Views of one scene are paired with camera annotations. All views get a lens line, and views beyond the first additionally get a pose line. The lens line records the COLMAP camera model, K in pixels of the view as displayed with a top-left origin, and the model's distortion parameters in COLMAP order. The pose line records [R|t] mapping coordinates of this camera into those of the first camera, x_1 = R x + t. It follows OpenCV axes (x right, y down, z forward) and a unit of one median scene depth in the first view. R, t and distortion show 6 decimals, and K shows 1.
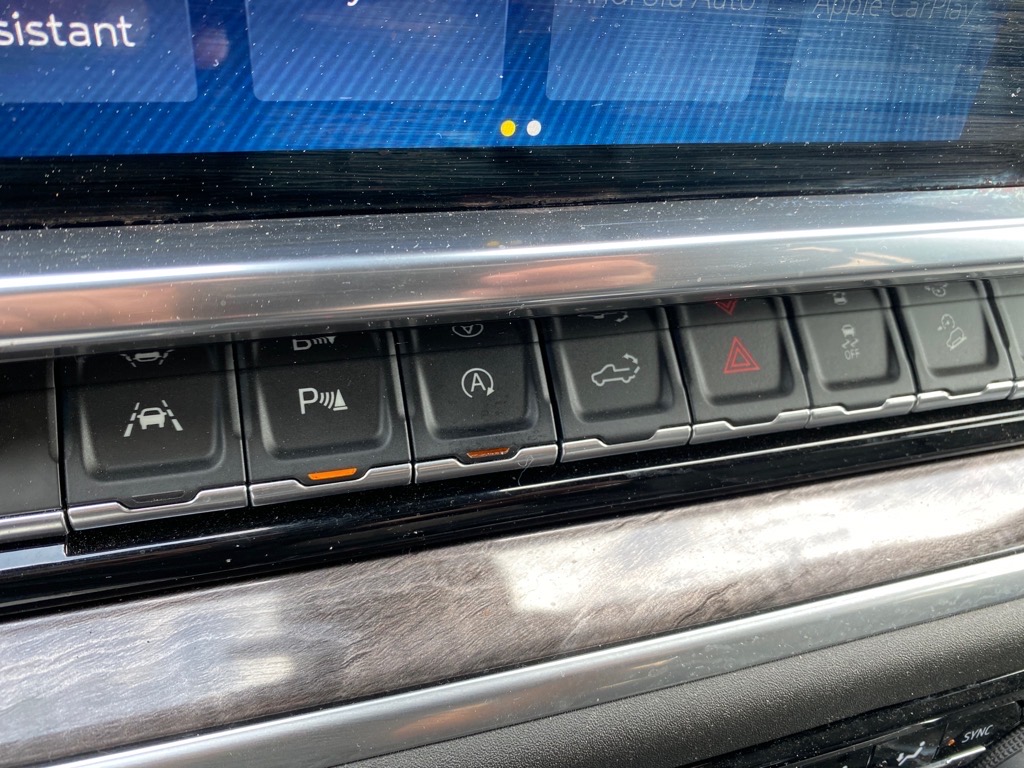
lens RADIAL K [[814.5, 0, 515.6], [0, 814.5, 382.1], [0, 0, 1]] dist [-0.015335, -0.000901]
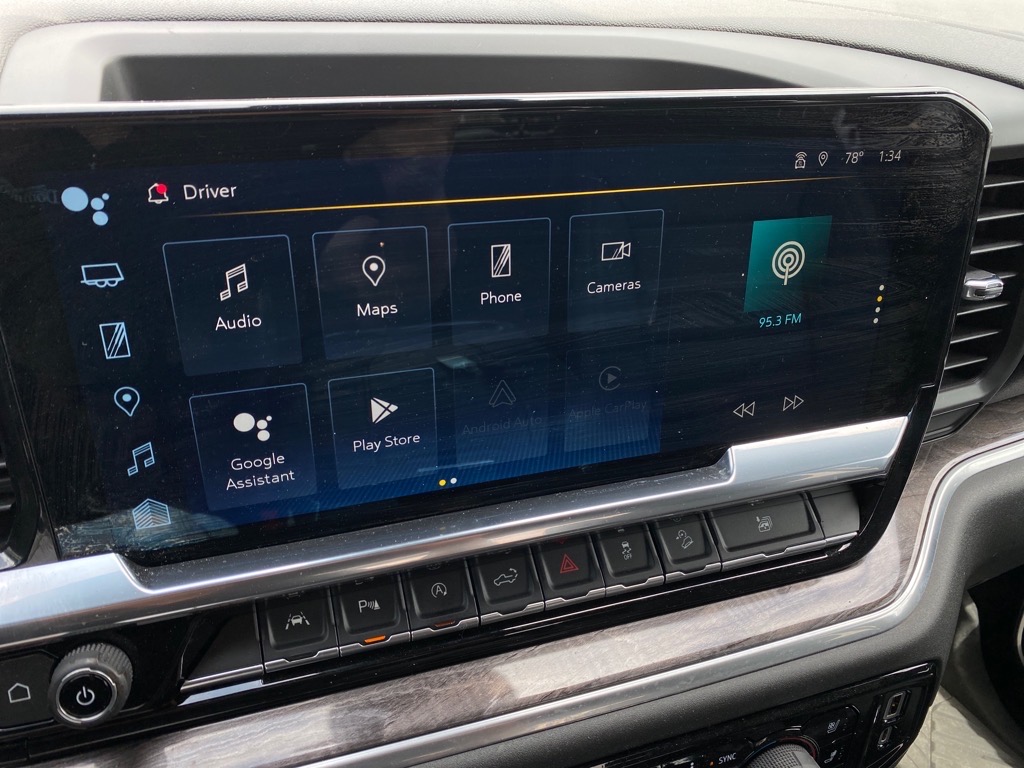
lens RADIAL K [[783.6, 0, 512.0], [0, 783.6, 384.0], [0, 0, 1]] dist [0.006169, -0.000370]
pose [[0.996256, -0.082964, -0.024312, 0.257138], [0.077326, 0.980885, -0.178563, -0.158436], [0.038661, 0.176015, 0.983628, -1.213434]]
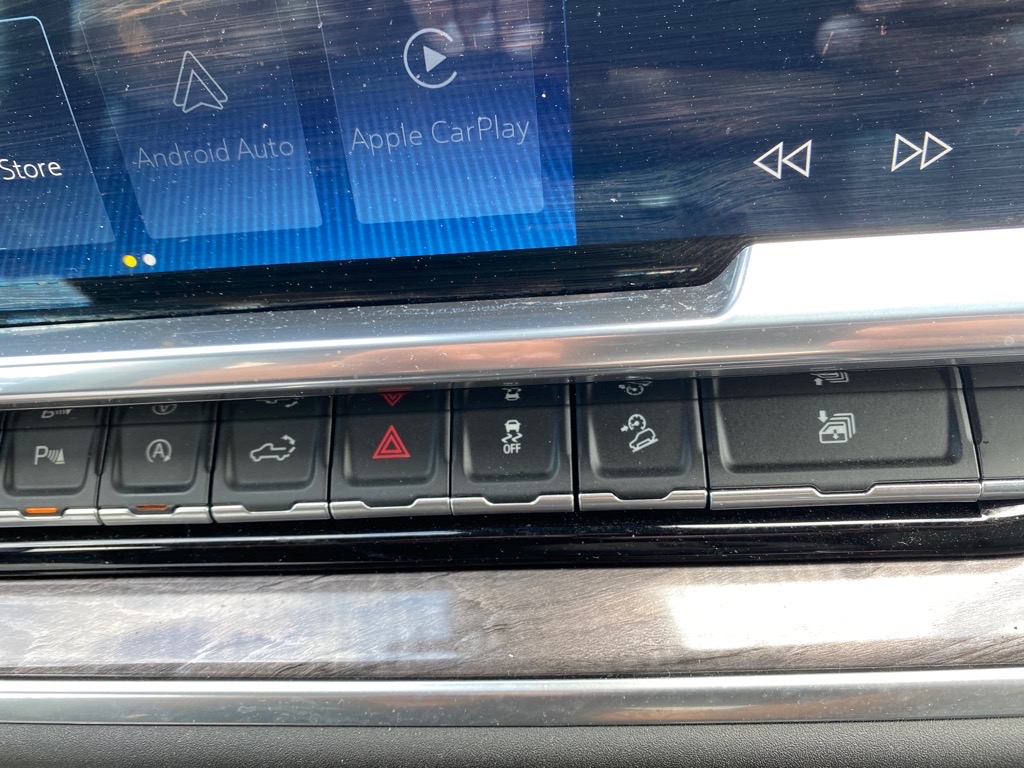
lens RADIAL K [[778.2, 0, 512.1], [0, 778.2, 377.2], [0, 0, 1]] dist [0.006996, -0.049121]
pose [[0.910462, 0.037291, -0.411908, 1.001562], [-0.062039, 0.996973, -0.046870, -0.096623], [0.408913, 0.068227, 0.910019, 0.110276]]
